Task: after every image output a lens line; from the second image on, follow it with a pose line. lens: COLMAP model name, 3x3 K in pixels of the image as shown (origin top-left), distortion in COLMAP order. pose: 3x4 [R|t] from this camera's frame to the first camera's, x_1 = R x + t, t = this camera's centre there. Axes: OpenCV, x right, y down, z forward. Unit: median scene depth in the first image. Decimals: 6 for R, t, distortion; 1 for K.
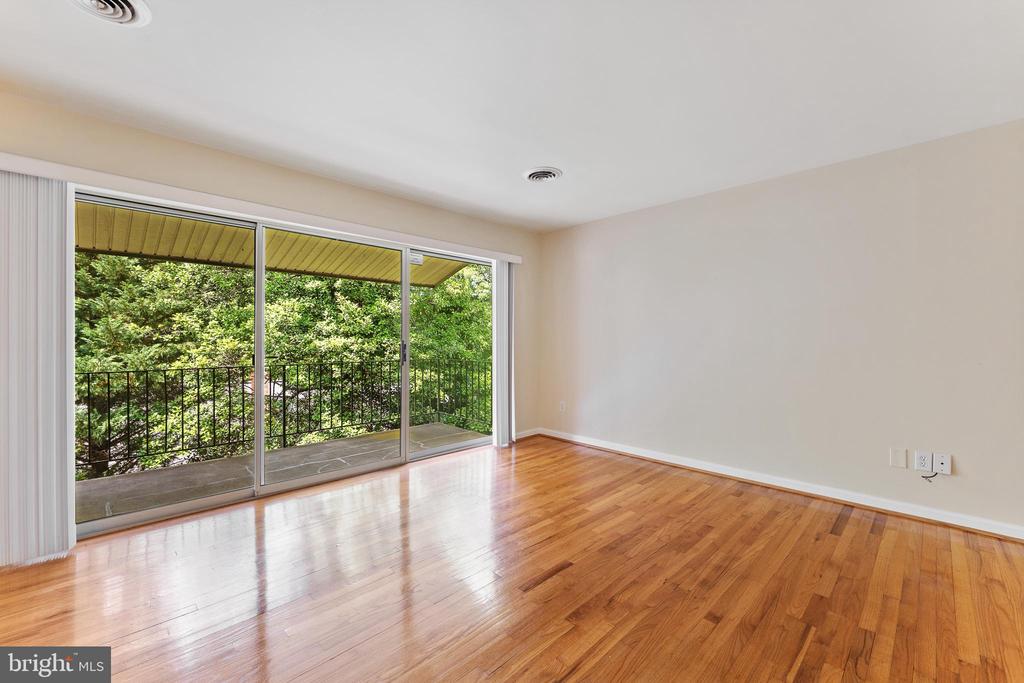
lens RADIAL K [[426.9, 0, 514.1], [0, 426.9, 338.3], [0, 0, 1]] dist [0.001187, -0.000013]
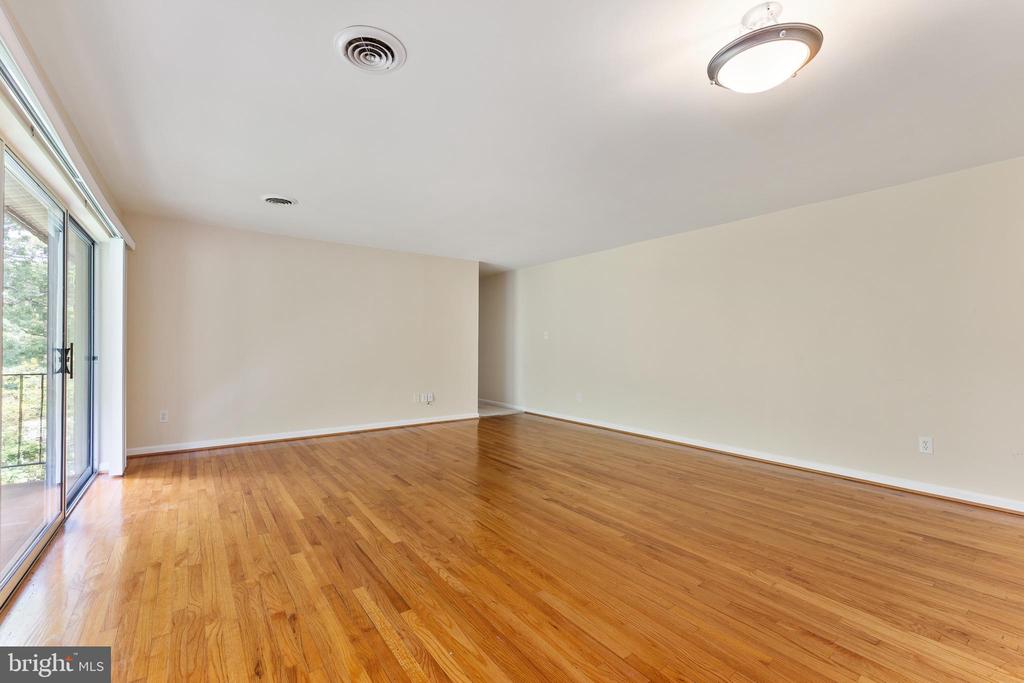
lens RADIAL K [[429.2, 0, 502.0], [0, 429.2, 341.4], [0, 0, 1]] dist [-0.000336, -0.000154]
pose [[0.159847, 0.004919, 0.987130, -0.649714], [-0.004874, 0.999979, -0.004193, 0.000376], [-0.987130, -0.004141, 0.159868, 0.135400]]
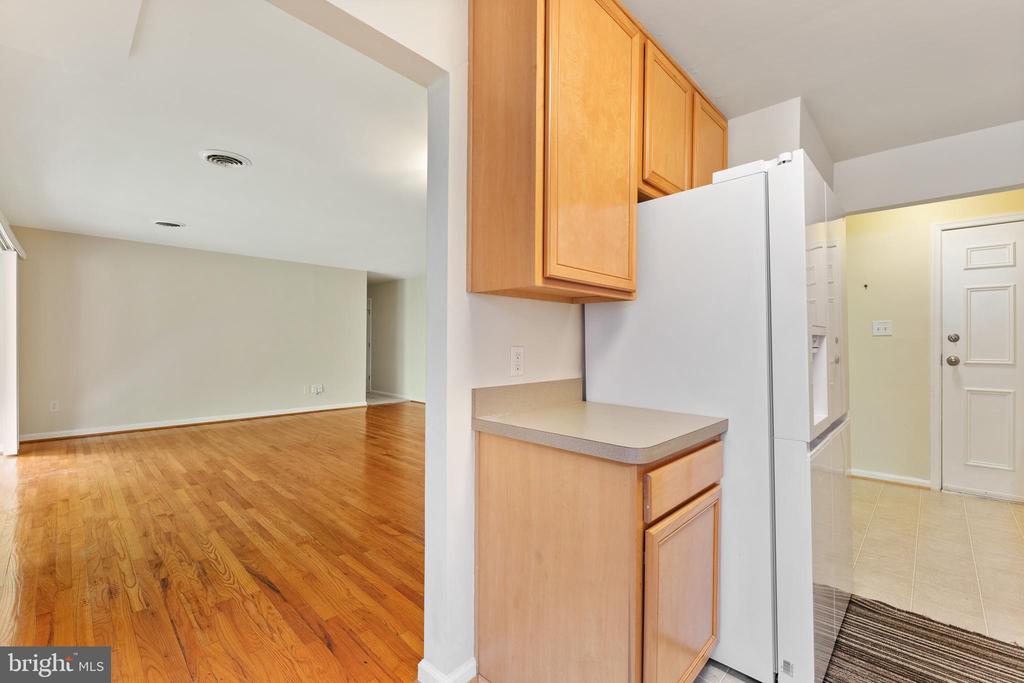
lens RADIAL K [[428.4, 0, 512.0], [0, 428.4, 341.5], [0, 0, 1]] dist [0.002673, 0.000538]
pose [[-0.016807, -0.000236, 0.999859, -0.901995], [-0.008813, 0.999961, 0.000087, -0.005530], [-0.999820, -0.008810, -0.016809, -0.077775]]
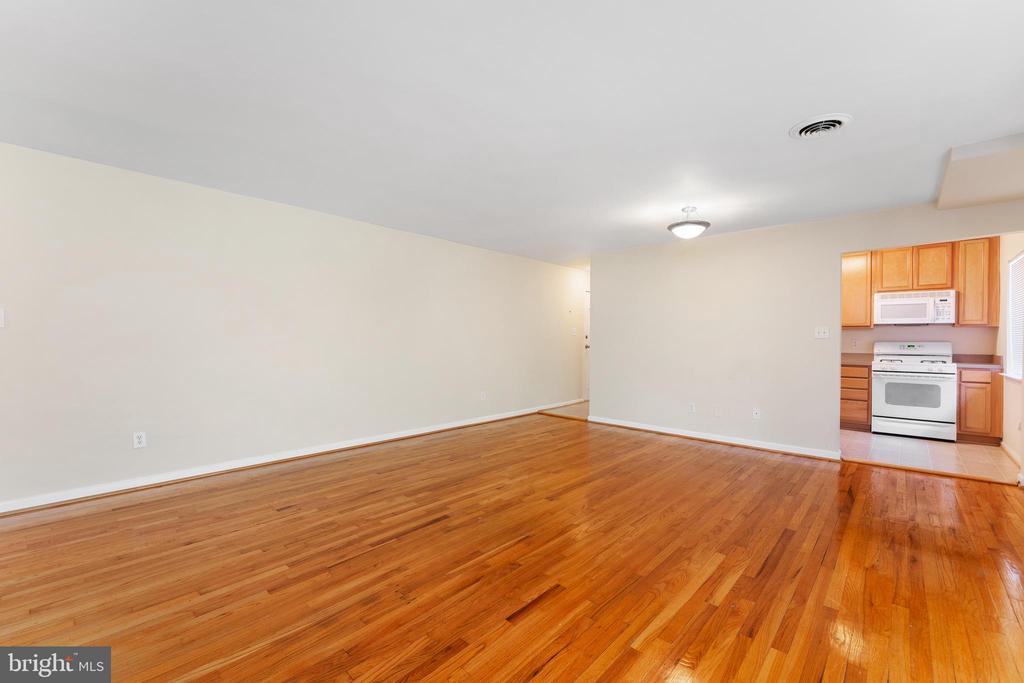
lens RADIAL K [[426.9, 0, 514.1], [0, 426.9, 338.3], [0, 0, 1]] dist [0.001187, -0.000013]
pose [[-0.999100, -0.009078, -0.041433, 0.070035], [-0.008873, 0.999947, -0.005127, -0.001235], [0.041477, -0.004755, -0.999128, 0.792667]]
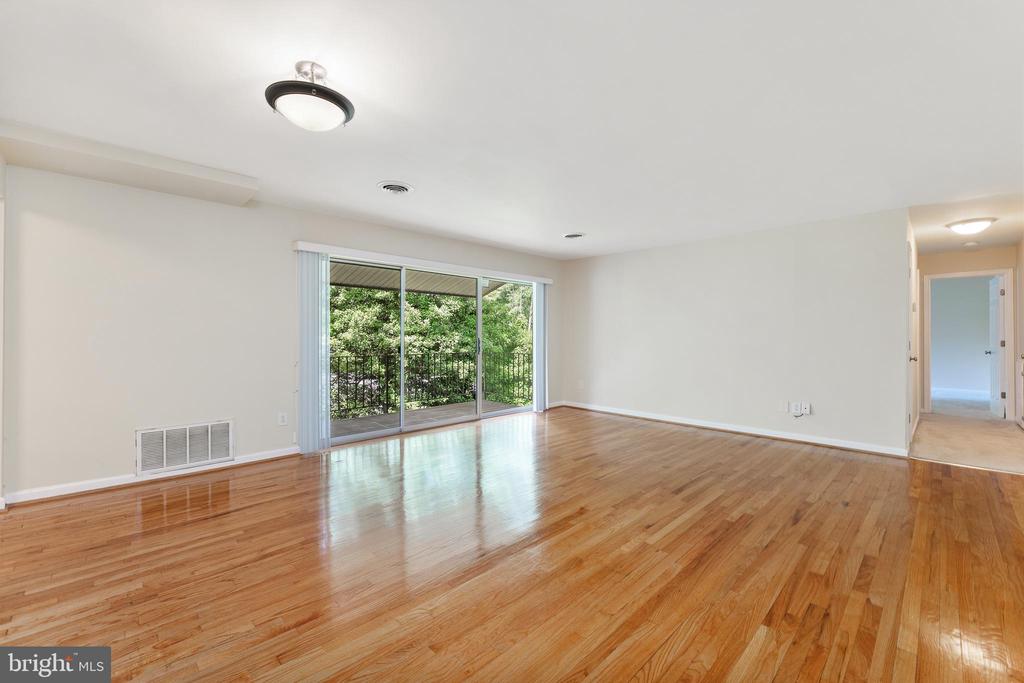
lens RADIAL K [[427.0, 0, 512.5], [0, 427.0, 337.4], [0, 0, 1]] dist [-0.001845, -0.000225]
pose [[0.999979, 0.000344, -0.006547, -0.102407], [-0.000320, 0.999993, 0.003656, -0.002281], [0.006548, -0.003653, 0.999972, -0.407327]]
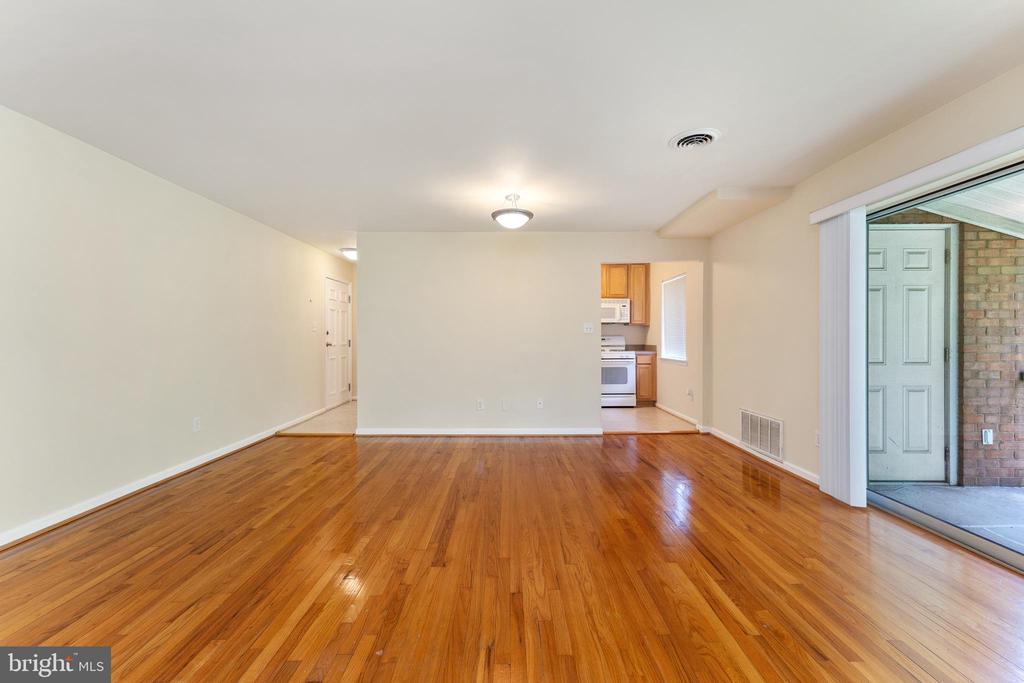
lens RADIAL K [[412.9, 0, 512.3], [0, 412.9, 338.9], [0, 0, 1]] dist [0.014387, 0.000005]
pose [[-0.705379, 0.000796, -0.708830, 0.235559], [0.001544, 0.999999, -0.000413, 0.002696], [0.708829, -0.001386, -0.705379, 0.516280]]
